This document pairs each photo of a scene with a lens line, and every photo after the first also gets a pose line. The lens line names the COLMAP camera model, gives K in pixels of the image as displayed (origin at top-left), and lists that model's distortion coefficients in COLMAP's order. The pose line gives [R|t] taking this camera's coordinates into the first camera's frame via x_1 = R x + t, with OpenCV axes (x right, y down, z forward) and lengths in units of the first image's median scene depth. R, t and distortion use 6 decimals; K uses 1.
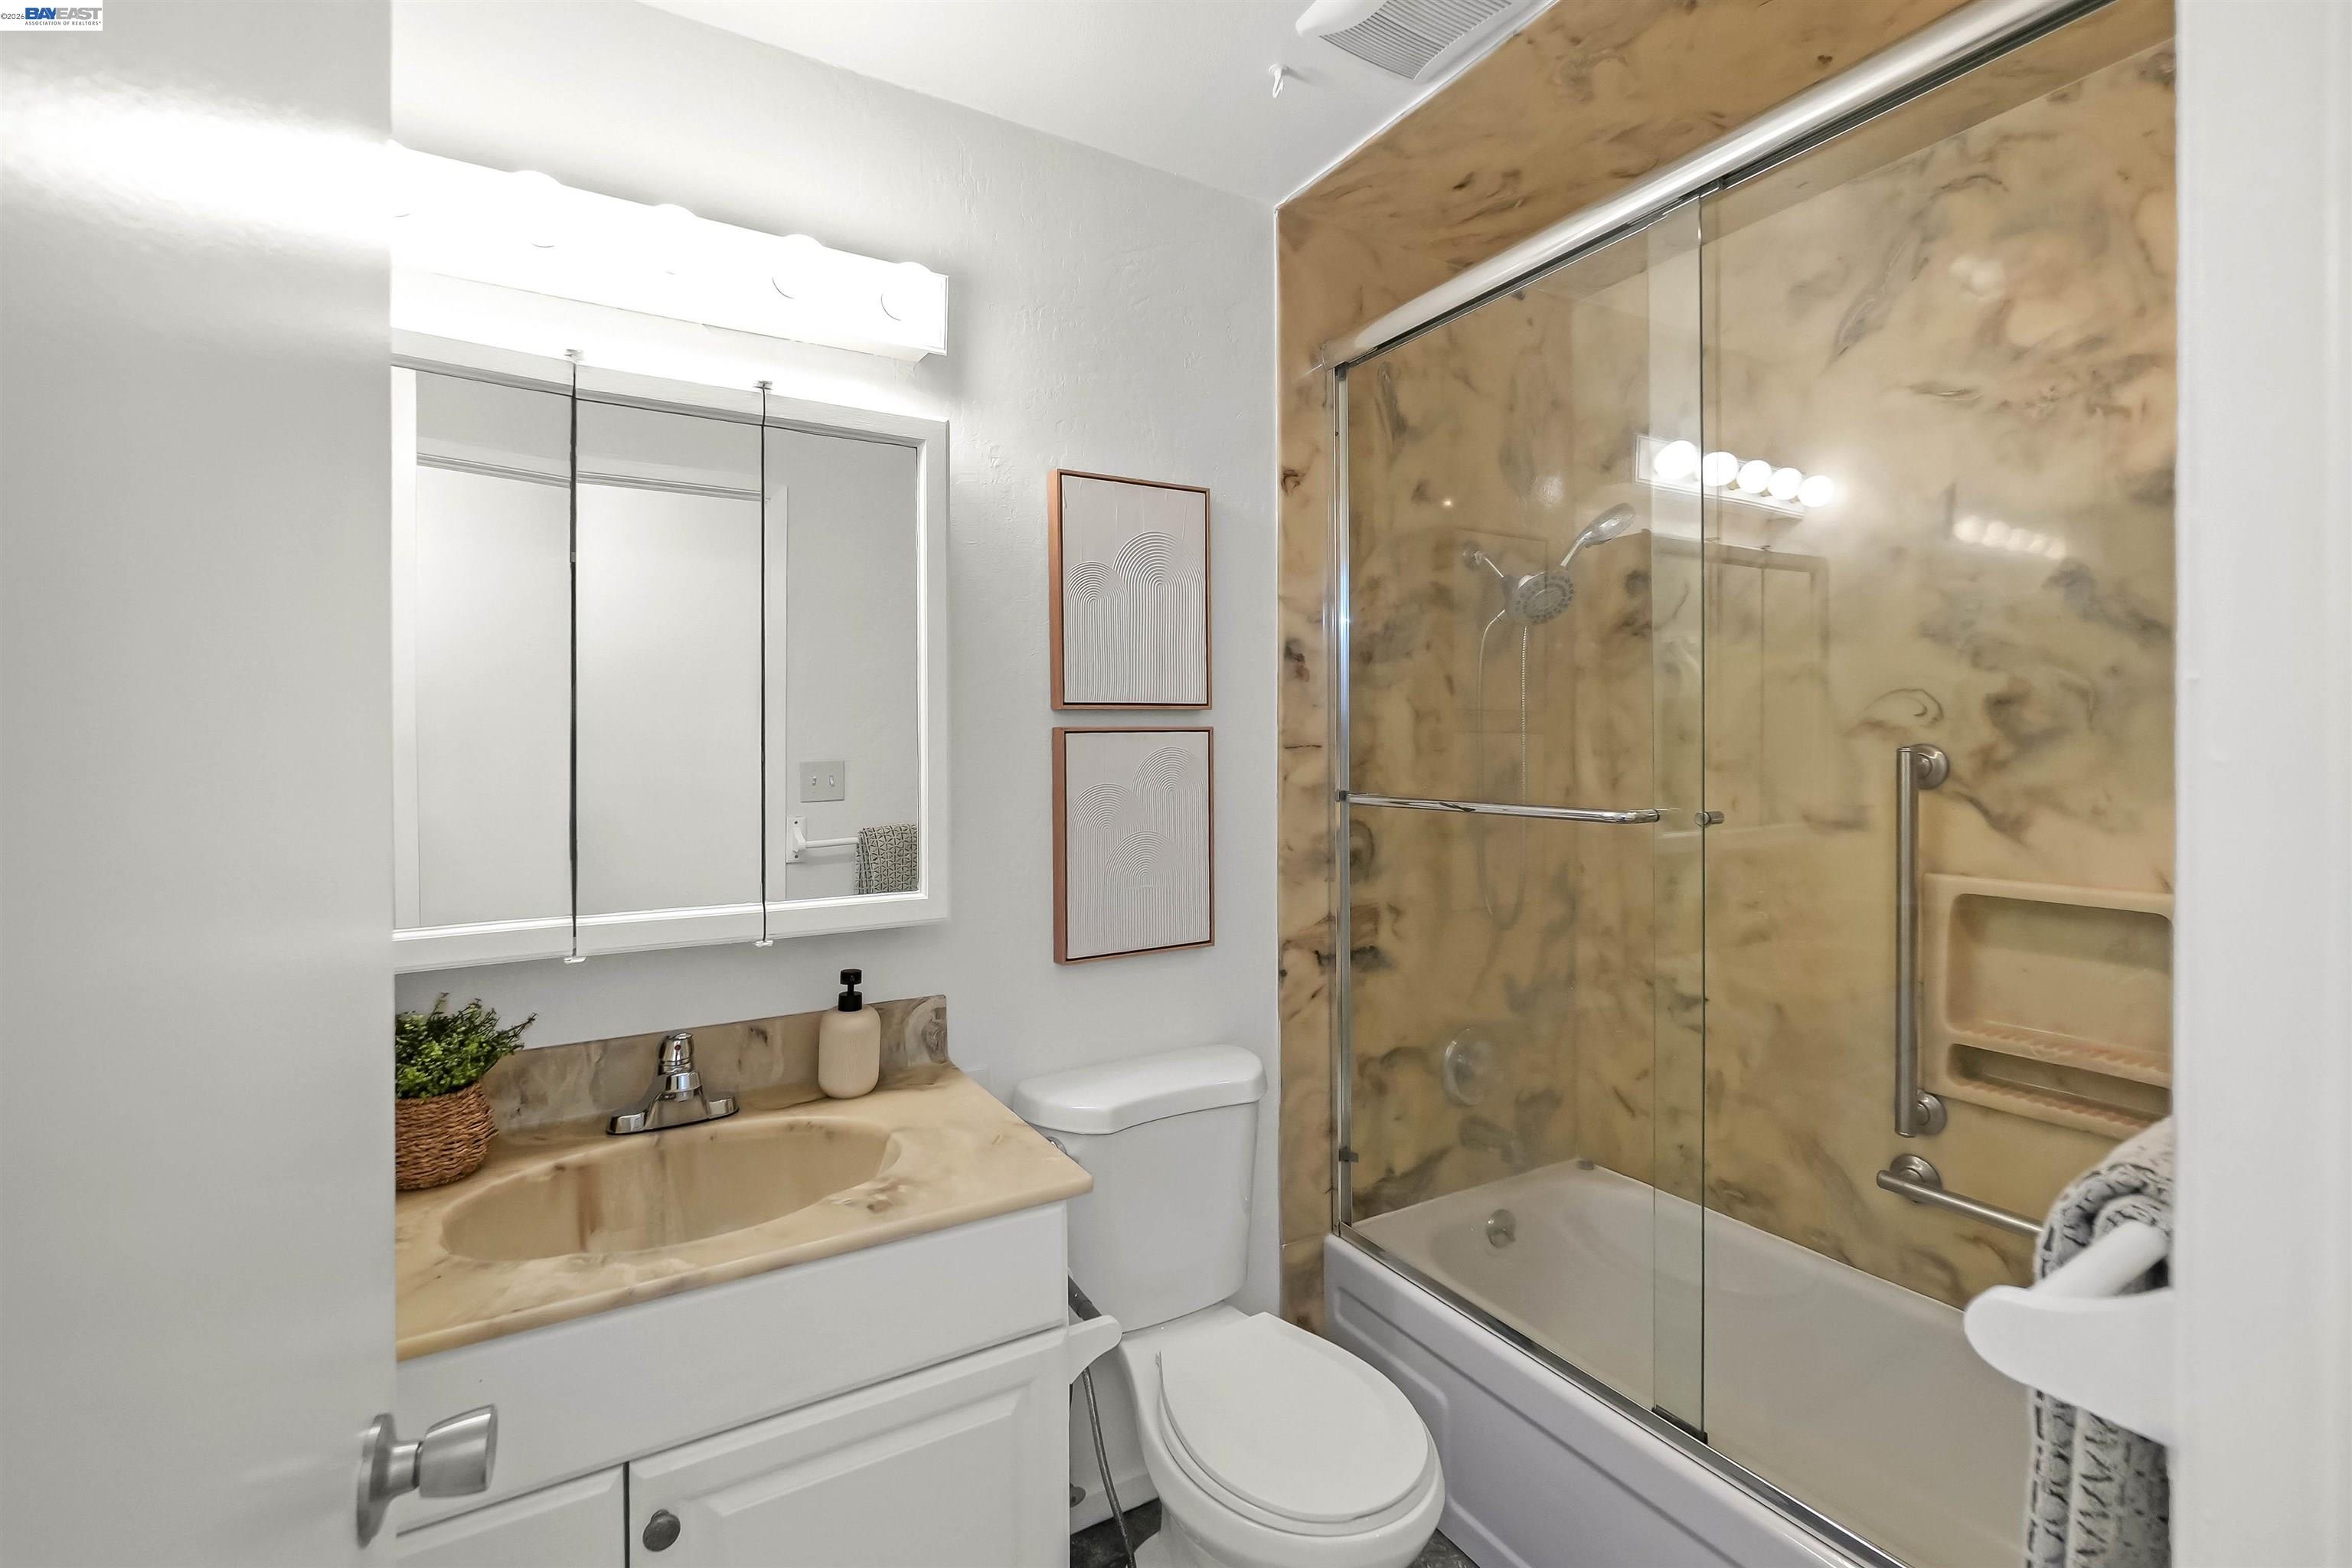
lens RADIAL K [[1022.8, 0, 1183.0], [0, 1022.8, 765.1], [0, 0, 1]] dist [-0.013192, 0.004612]
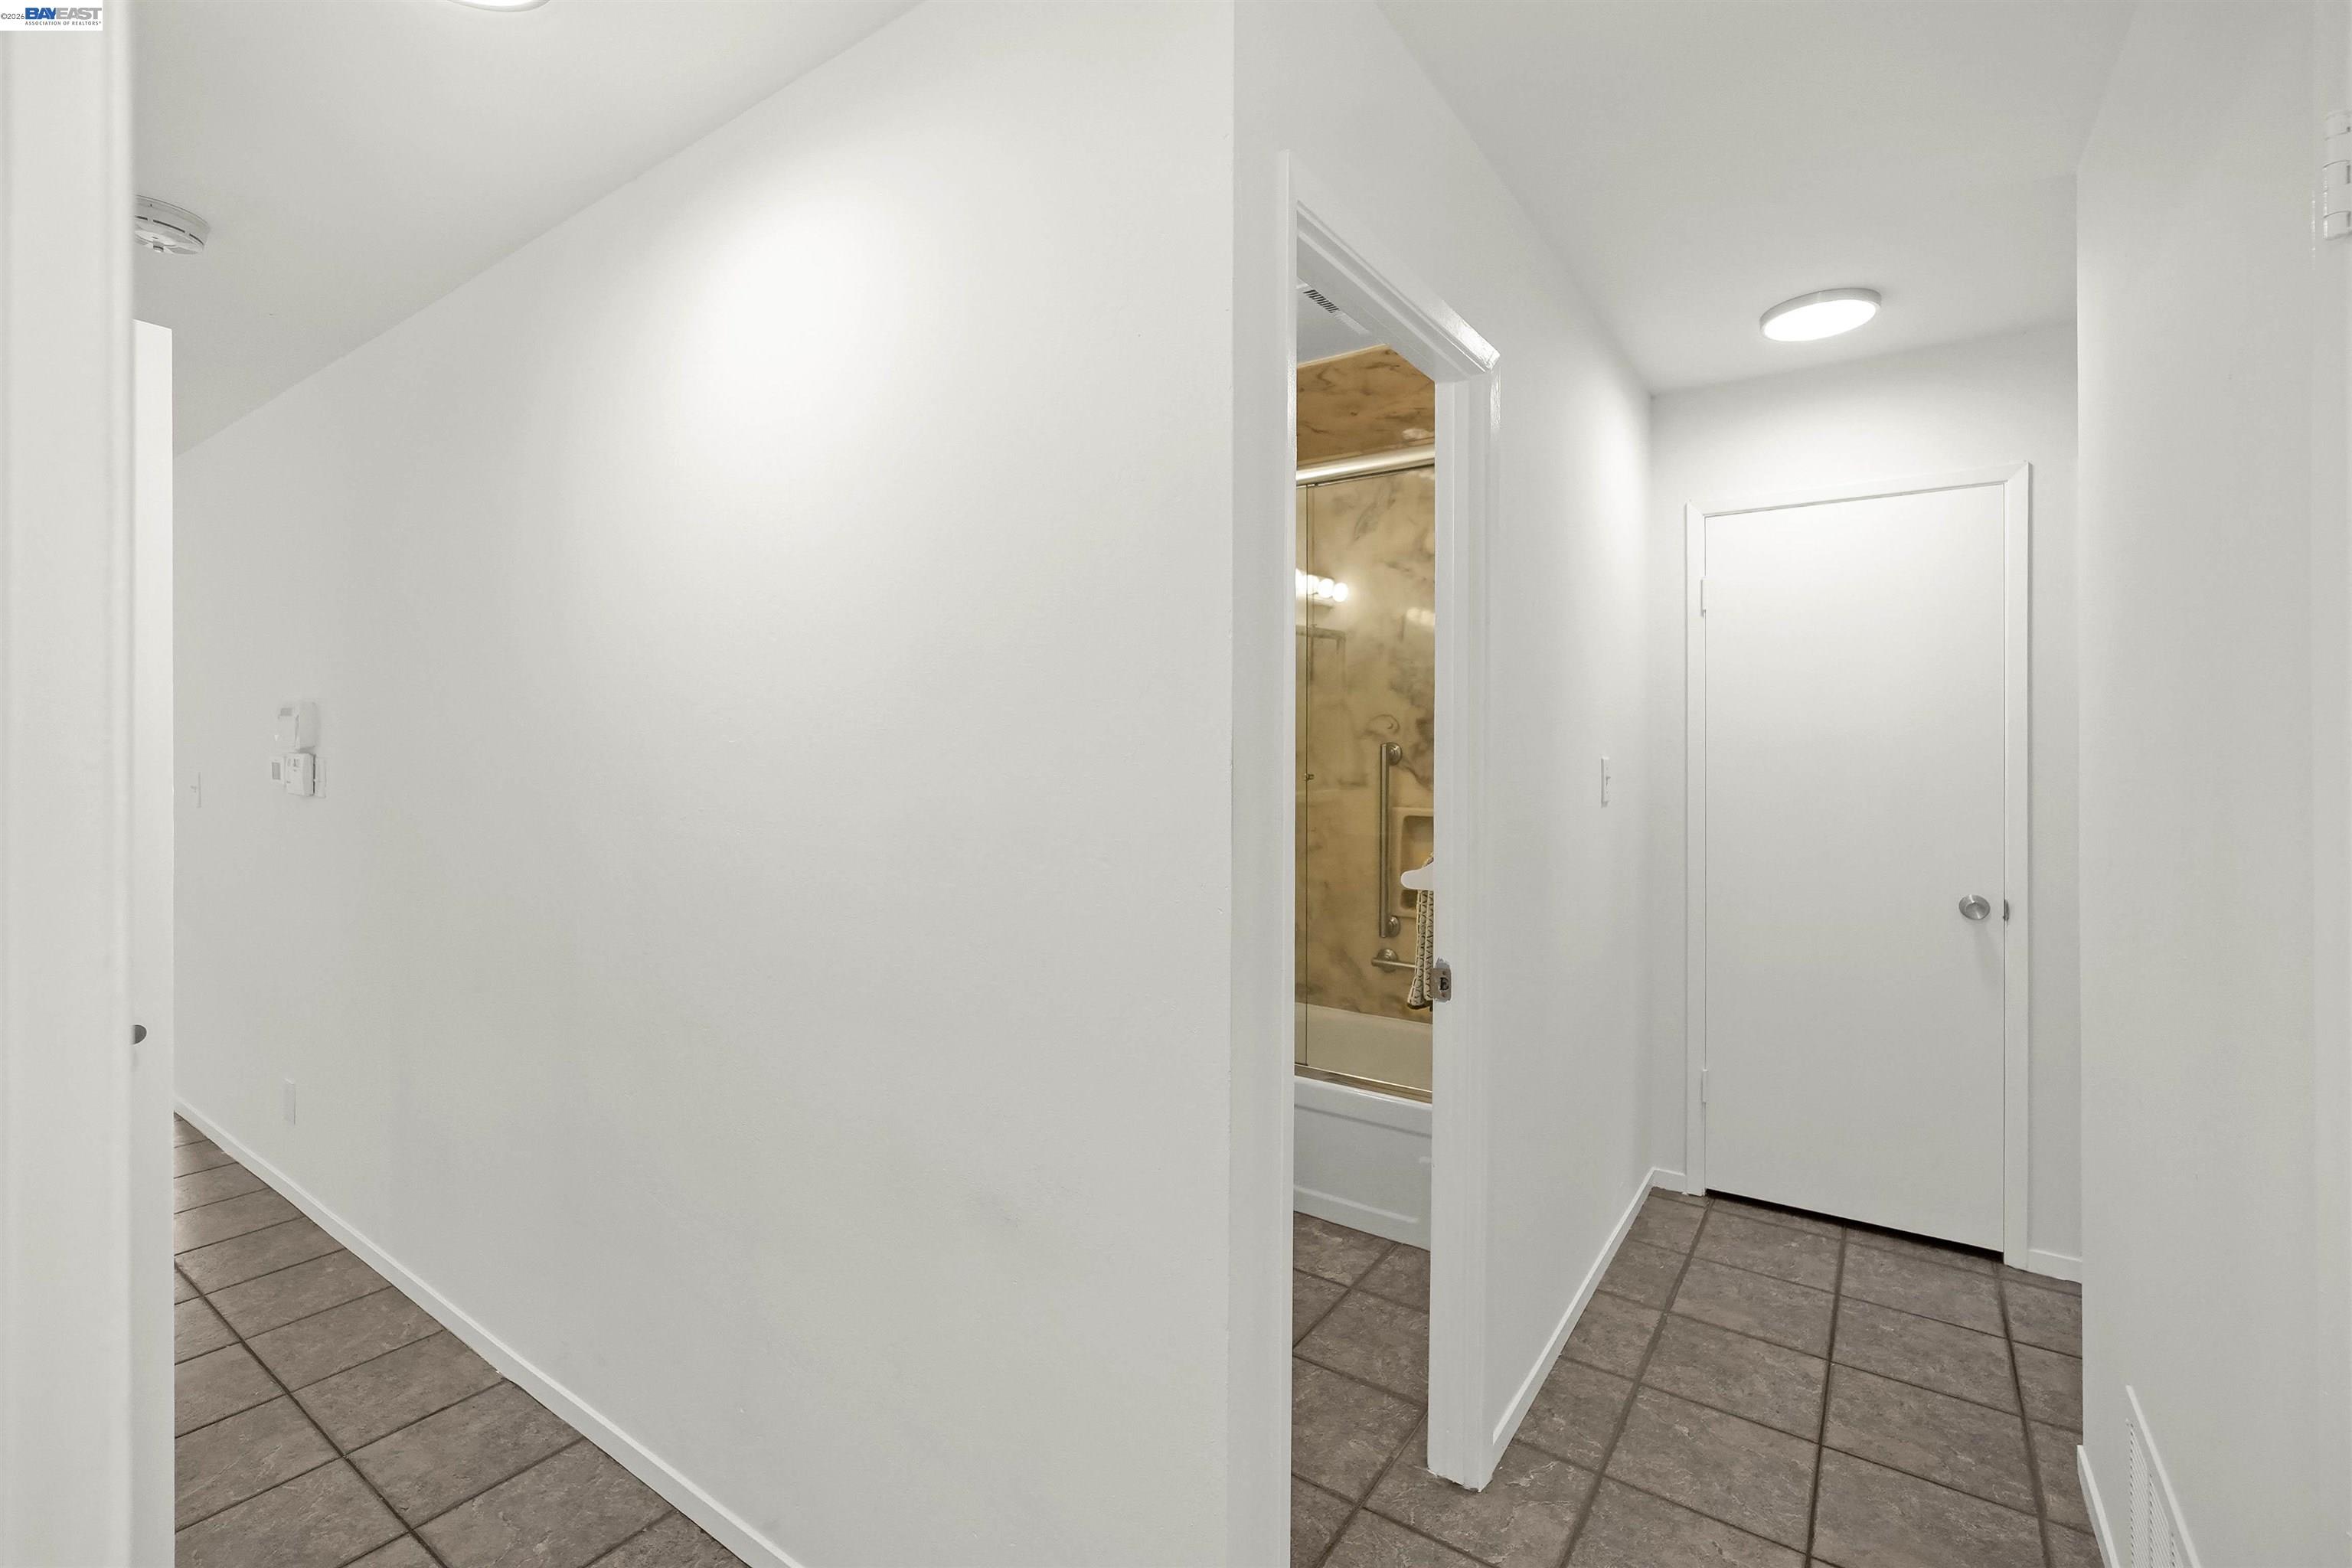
lens RADIAL K [[1022.8, 0, 1175.2], [0, 1022.8, 769.2], [0, 0, 1]] dist [-0.013192, 0.004612]
pose [[0.914224, -0.006872, 0.405150, -0.474988], [0.000050, 0.999858, 0.016848, -0.001700], [-0.405208, -0.015383, 0.914095, -0.665714]]
